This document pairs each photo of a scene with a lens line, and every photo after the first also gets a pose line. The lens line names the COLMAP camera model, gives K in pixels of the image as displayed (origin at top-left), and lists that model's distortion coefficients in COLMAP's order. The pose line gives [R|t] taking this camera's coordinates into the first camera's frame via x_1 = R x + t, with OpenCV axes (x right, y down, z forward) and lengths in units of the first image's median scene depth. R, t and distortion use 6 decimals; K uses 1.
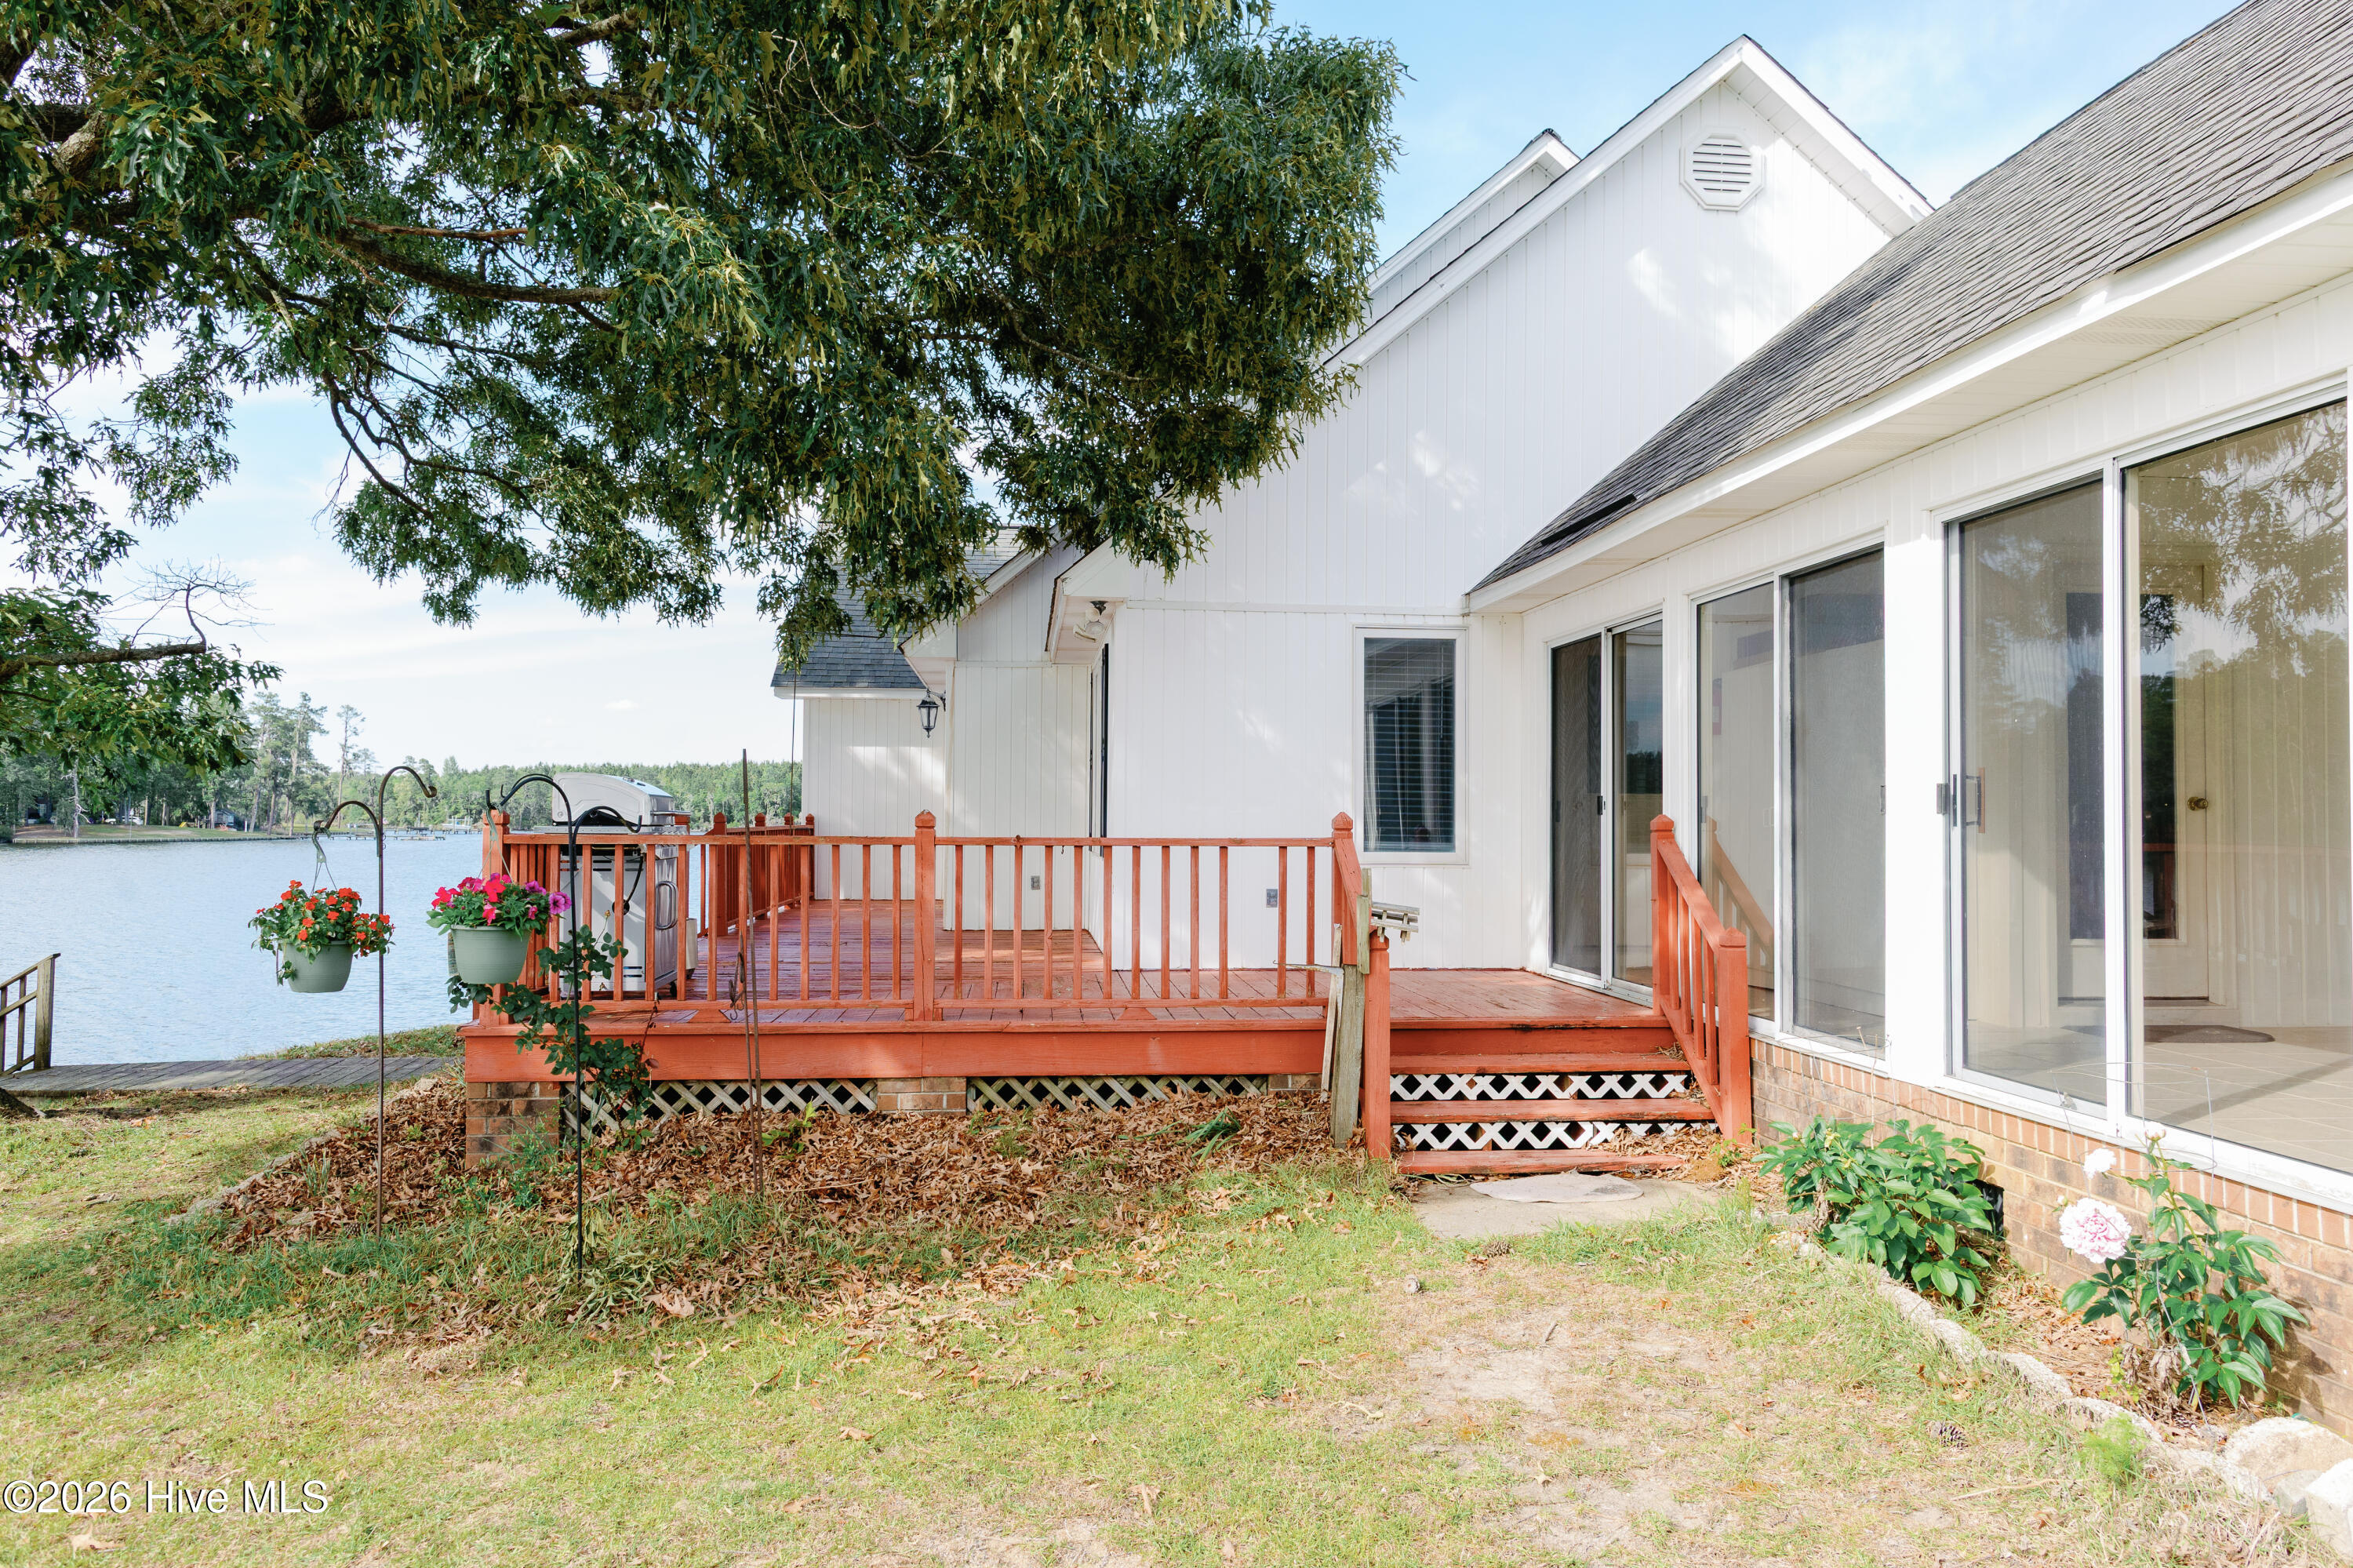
lens RADIAL K [[1618.0, 0, 1173.4], [0, 1618.0, 779.0], [0, 0, 1]] dist [0.010886, -0.004958]
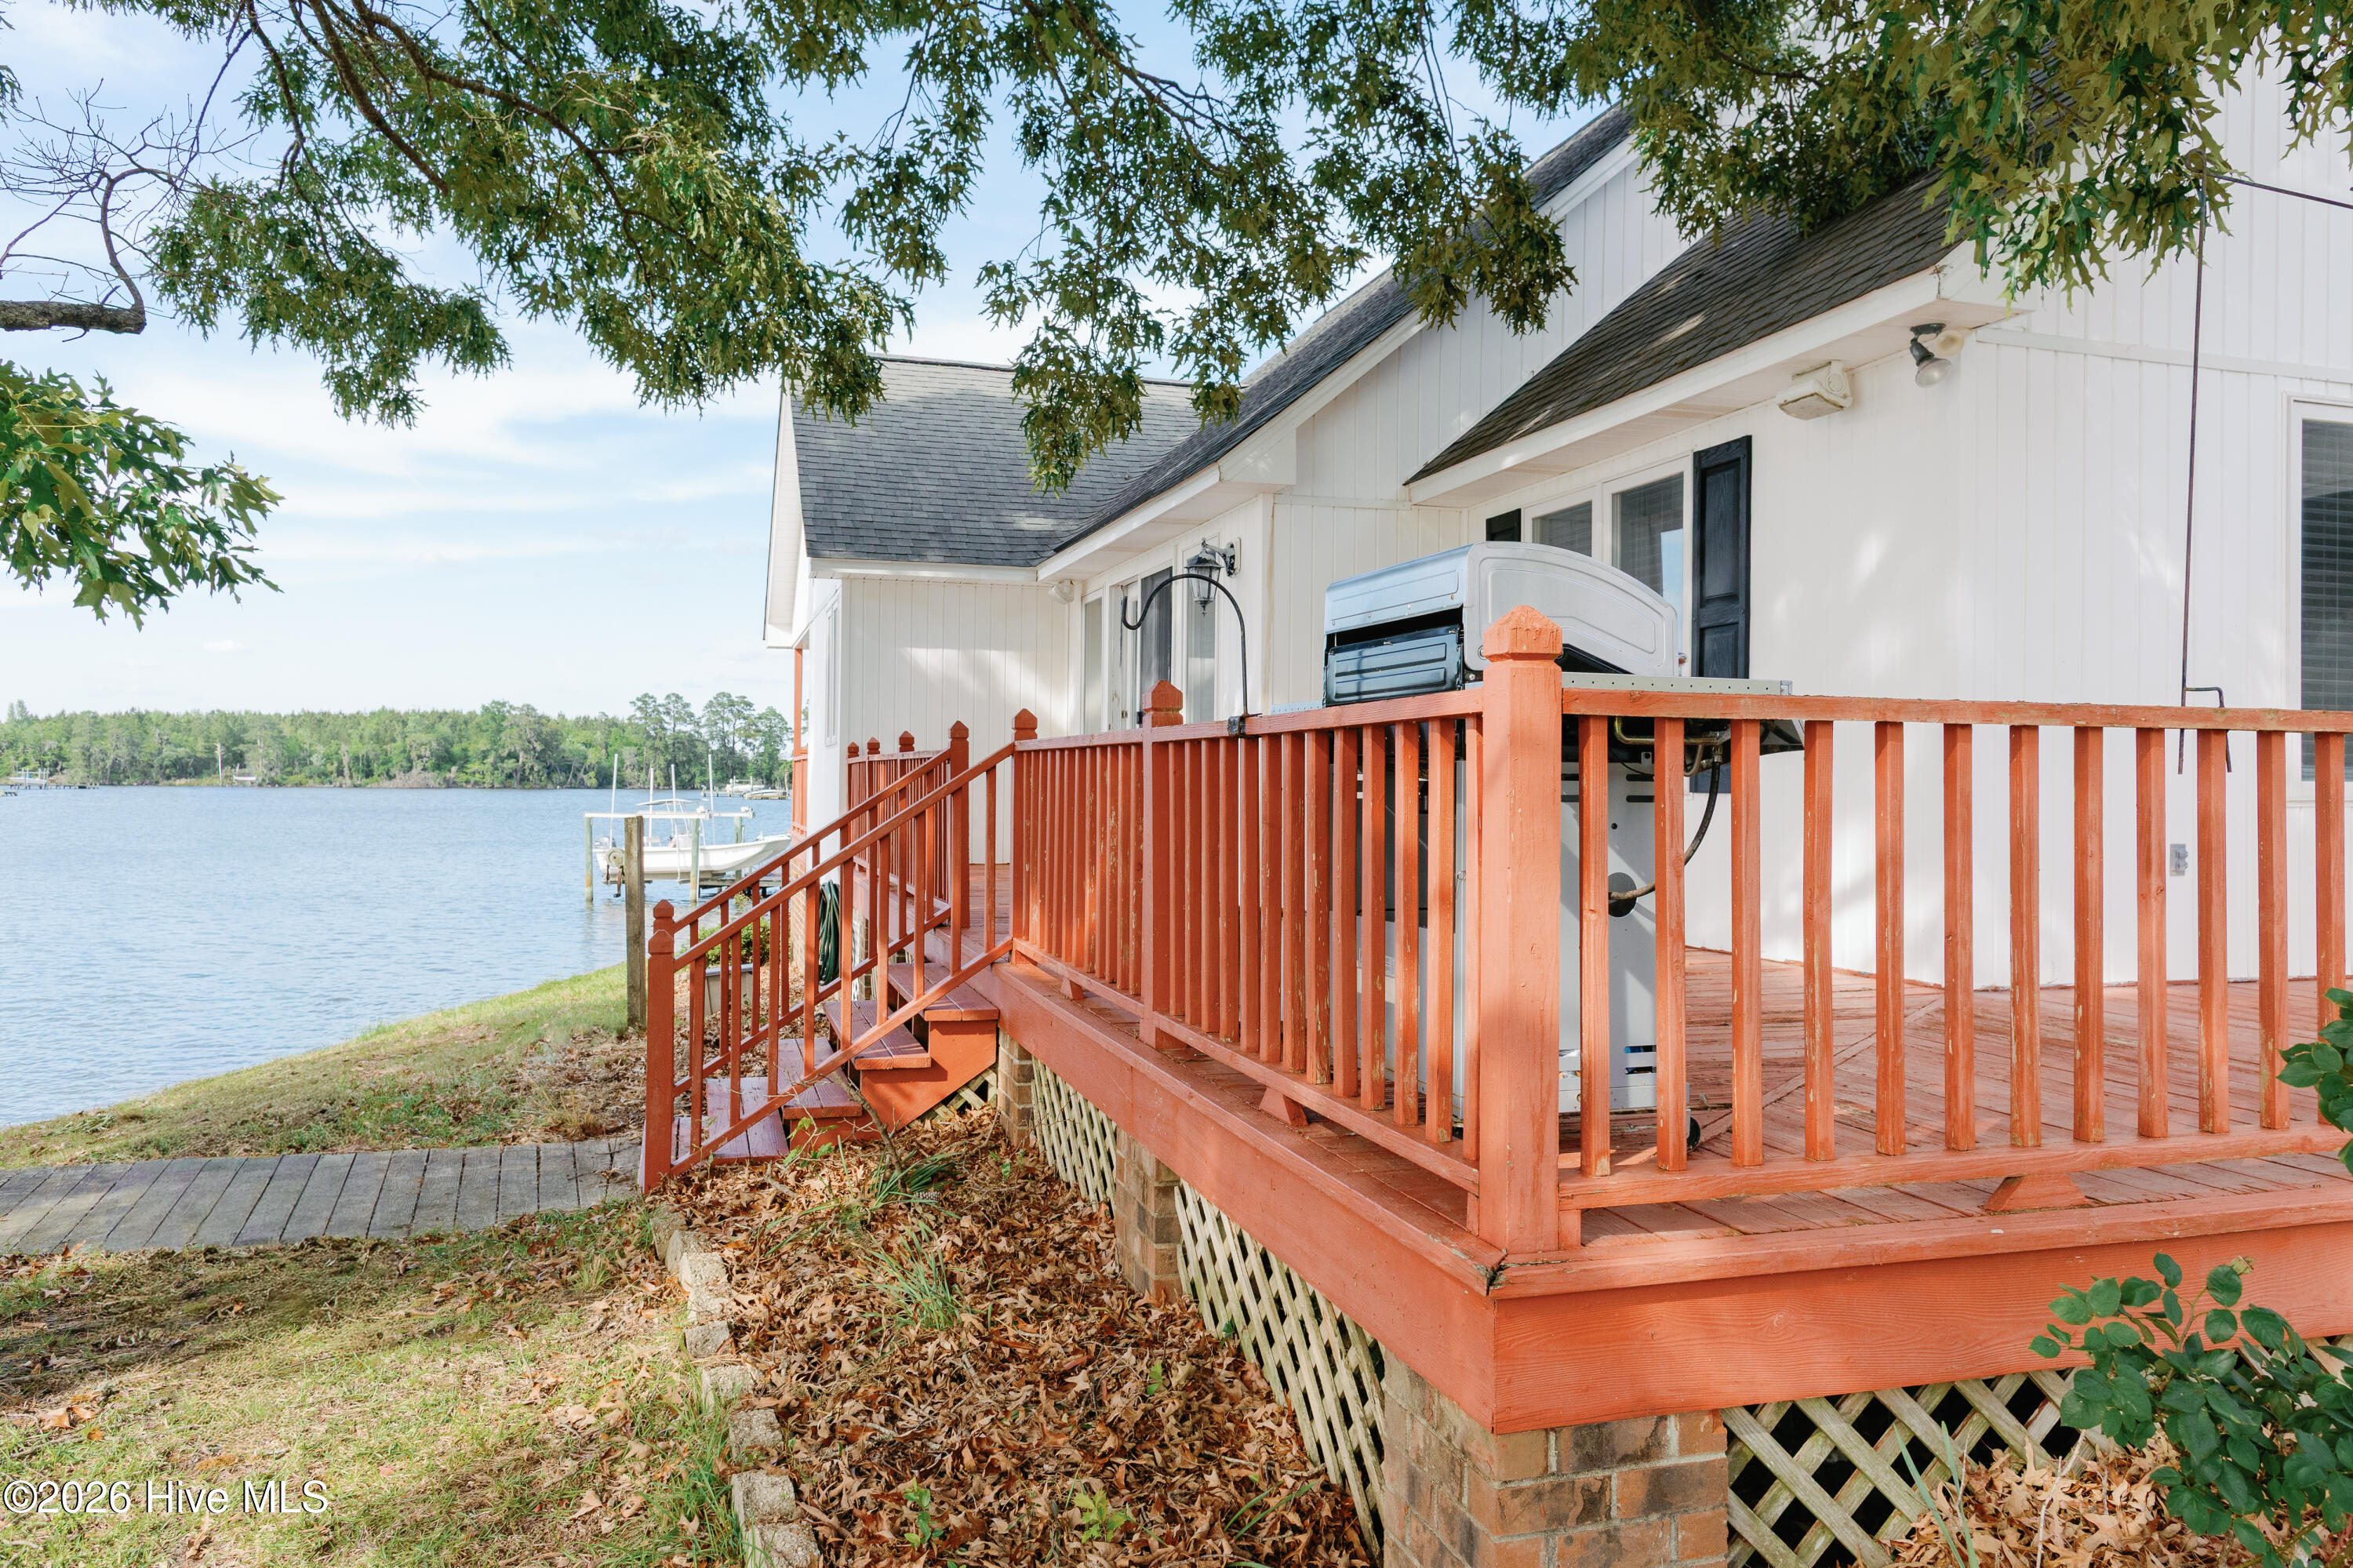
lens RADIAL K [[1653.1, 0, 1174.6], [0, 1653.1, 774.5], [0, 0, 1]] dist [0.011681, -0.003332]
pose [[0.981898, 0.005831, 0.189323, -0.535845], [-0.010137, 0.999711, 0.021784, 0.044817], [-0.189142, -0.023309, 0.981673, 0.651302]]
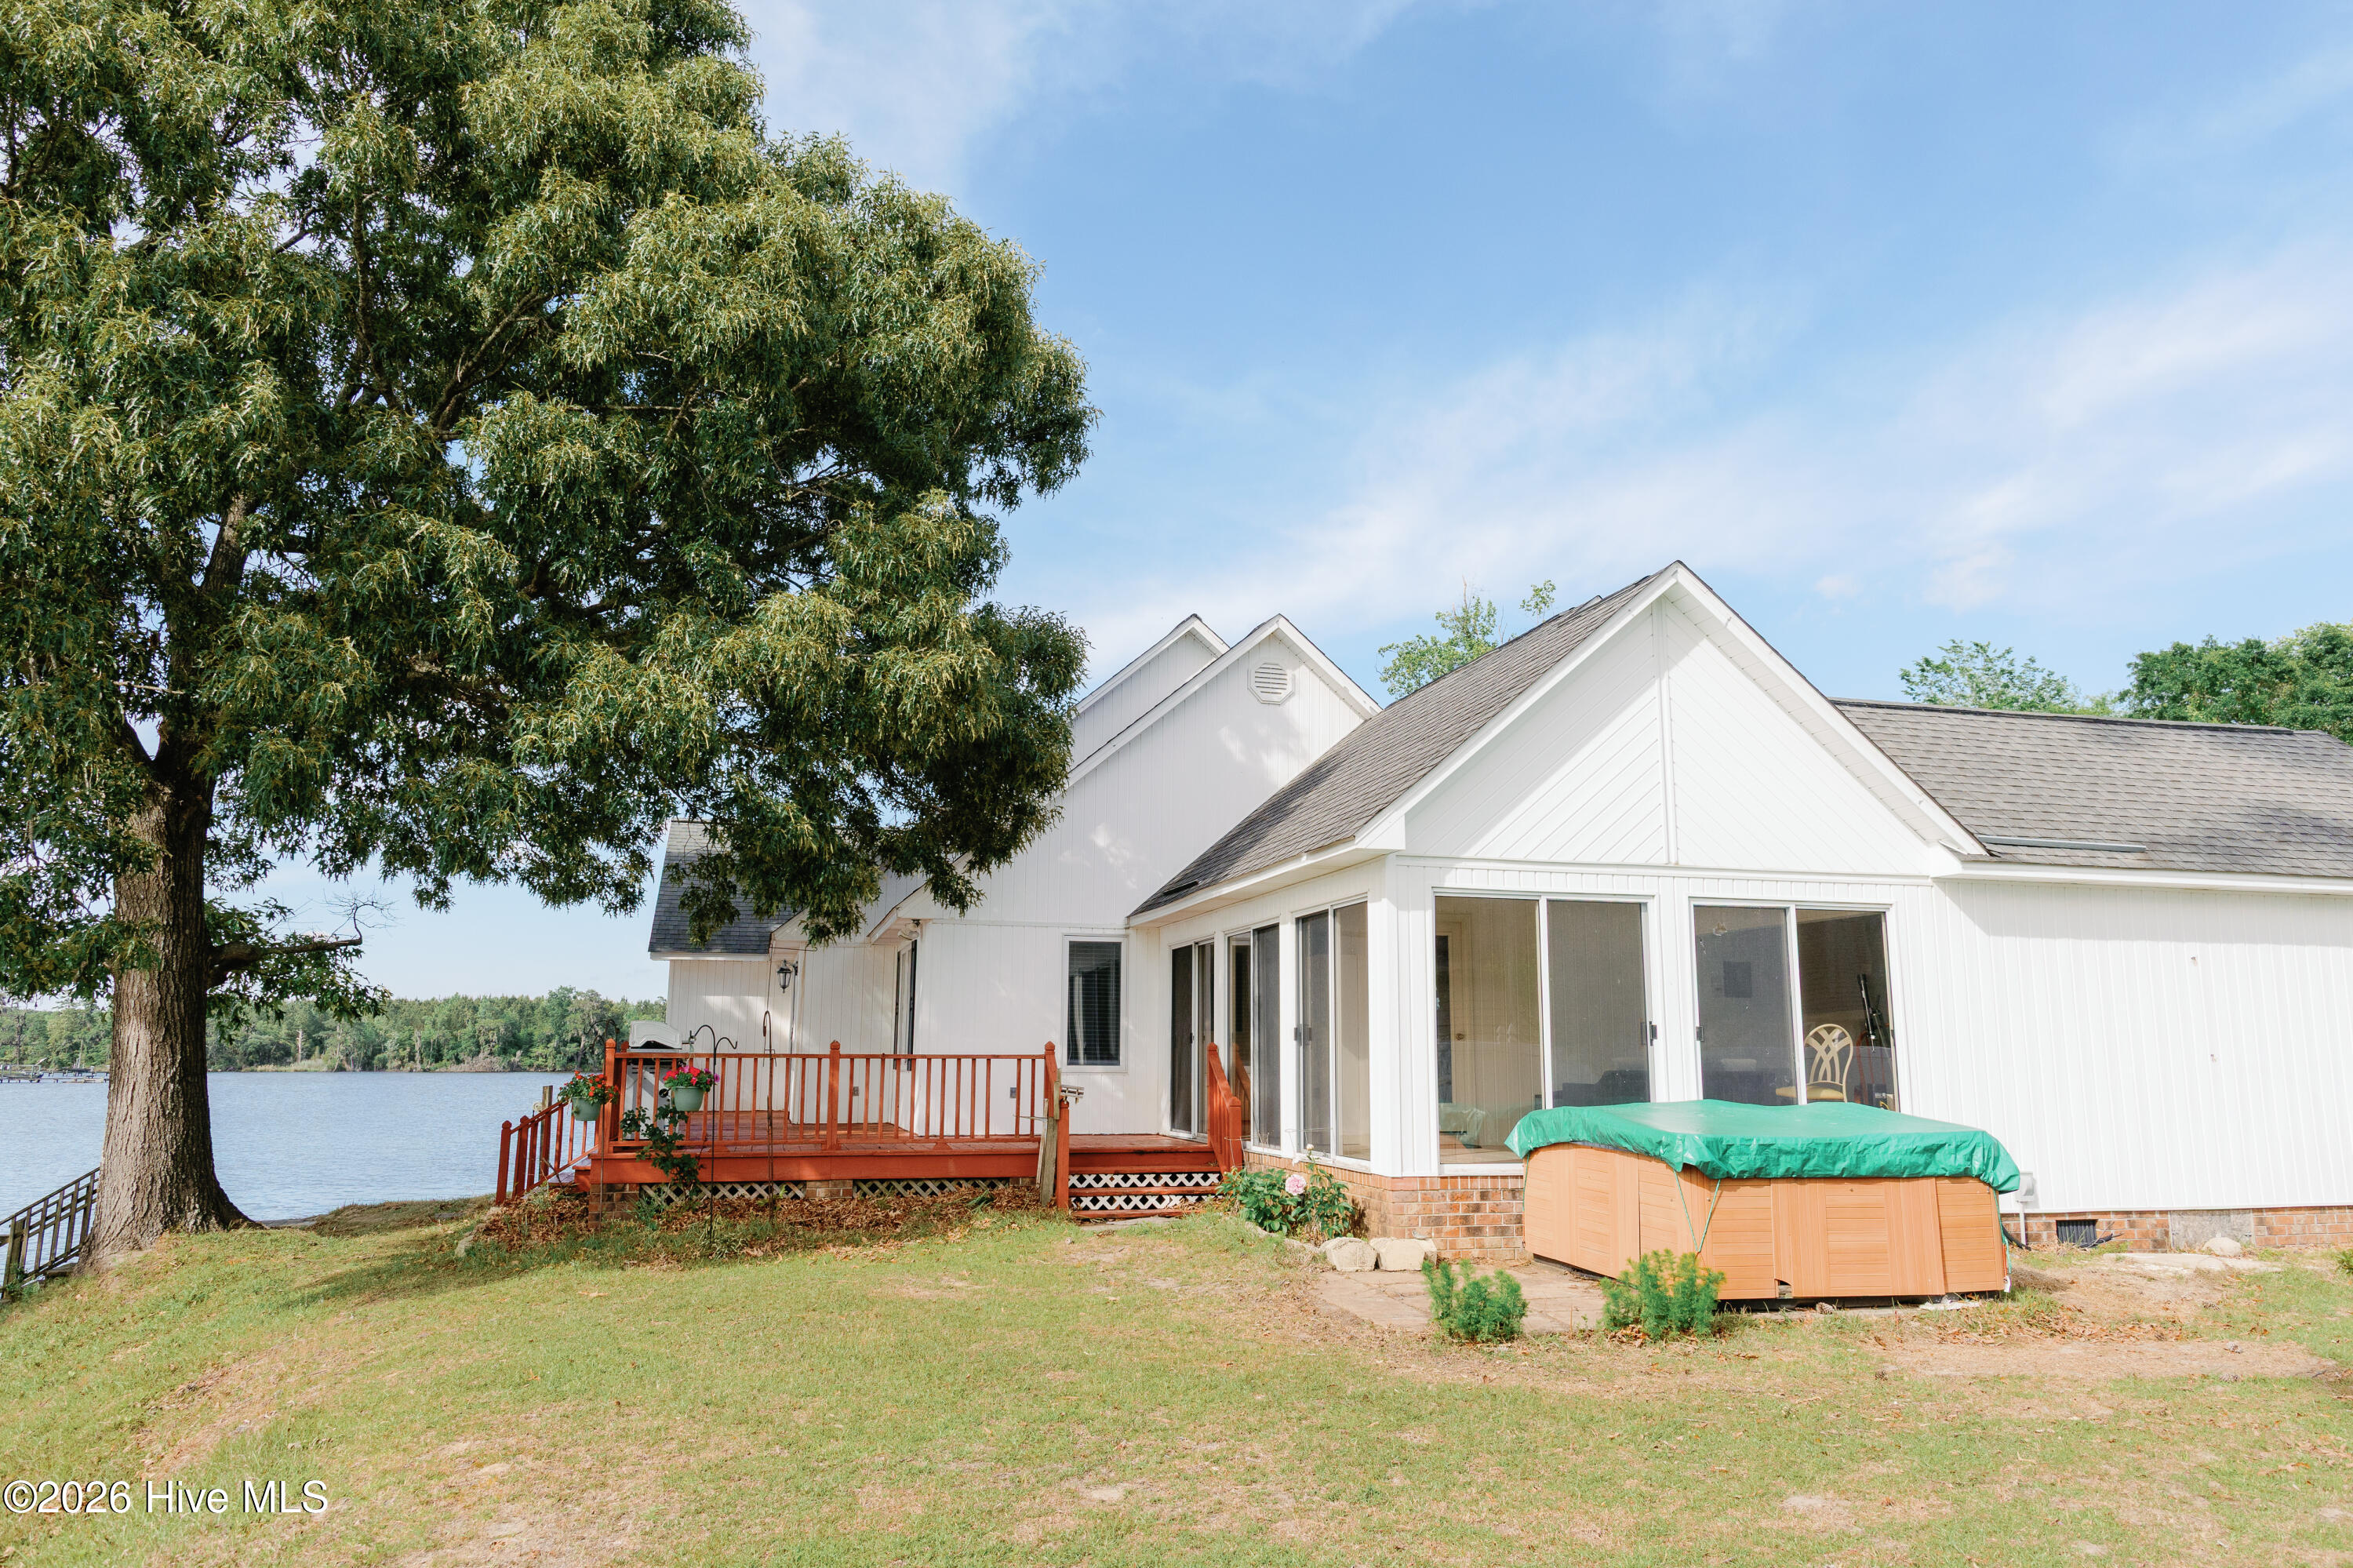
lens RADIAL K [[1618.0, 0, 1188.2], [0, 1618.0, 774.6], [0, 0, 1]] dist [0.010886, -0.004958]
pose [[0.986456, 0.026546, 0.161863, -0.057810], [-0.002399, 0.989046, -0.147590, -0.009969], [-0.164008, 0.145202, 0.975714, -1.009490]]
